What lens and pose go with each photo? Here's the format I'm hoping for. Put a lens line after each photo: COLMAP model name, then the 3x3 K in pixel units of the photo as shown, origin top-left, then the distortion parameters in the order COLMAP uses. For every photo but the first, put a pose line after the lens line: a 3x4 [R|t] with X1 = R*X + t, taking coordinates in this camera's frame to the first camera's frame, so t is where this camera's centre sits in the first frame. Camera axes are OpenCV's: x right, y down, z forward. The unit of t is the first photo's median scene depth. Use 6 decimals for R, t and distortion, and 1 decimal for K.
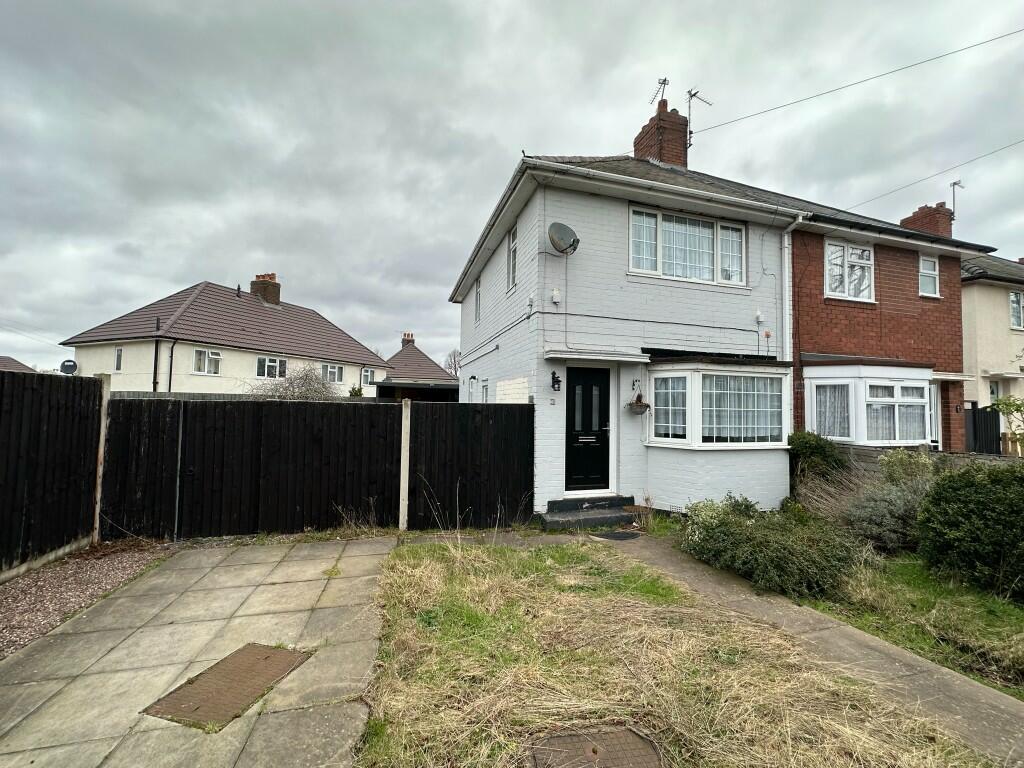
lens RADIAL K [[410.2, 0, 512.2], [0, 410.2, 384.7], [0, 0, 1]] dist [-0.003284, 0.000464]
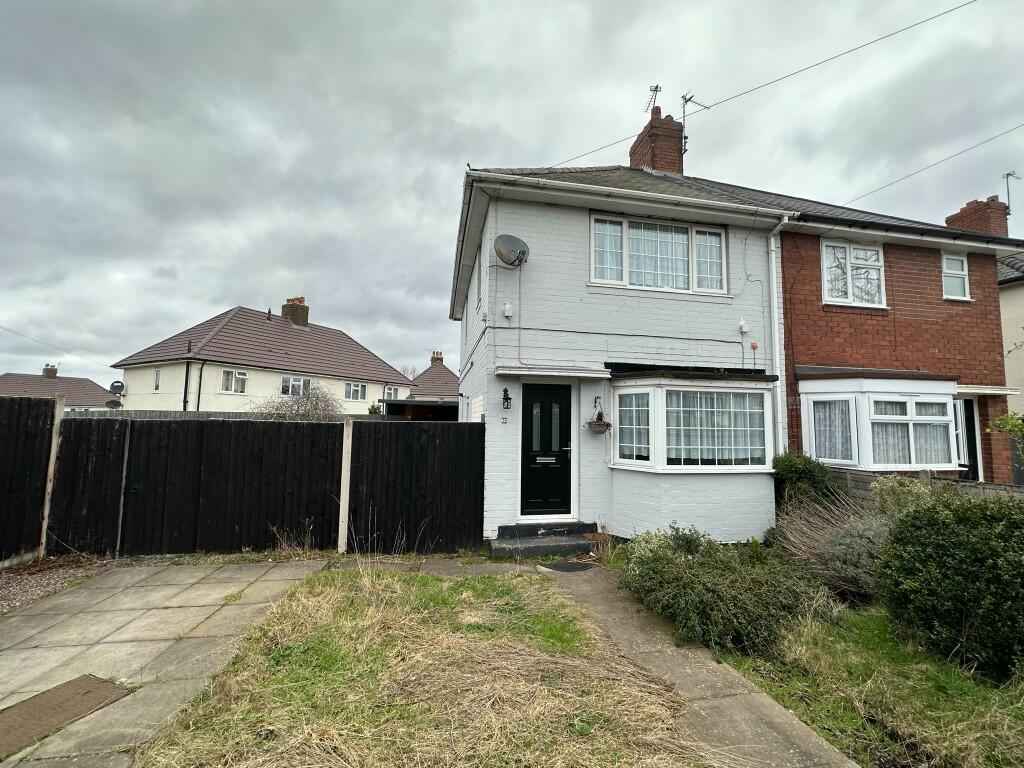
lens RADIAL K [[410.2, 0, 512.5], [0, 410.2, 384.8], [0, 0, 1]] dist [-0.003284, 0.000464]
pose [[0.995228, -0.009275, -0.097136, 0.203829], [0.005342, 0.999158, -0.040672, -0.002098], [0.097431, 0.039959, 0.994440, 0.051025]]
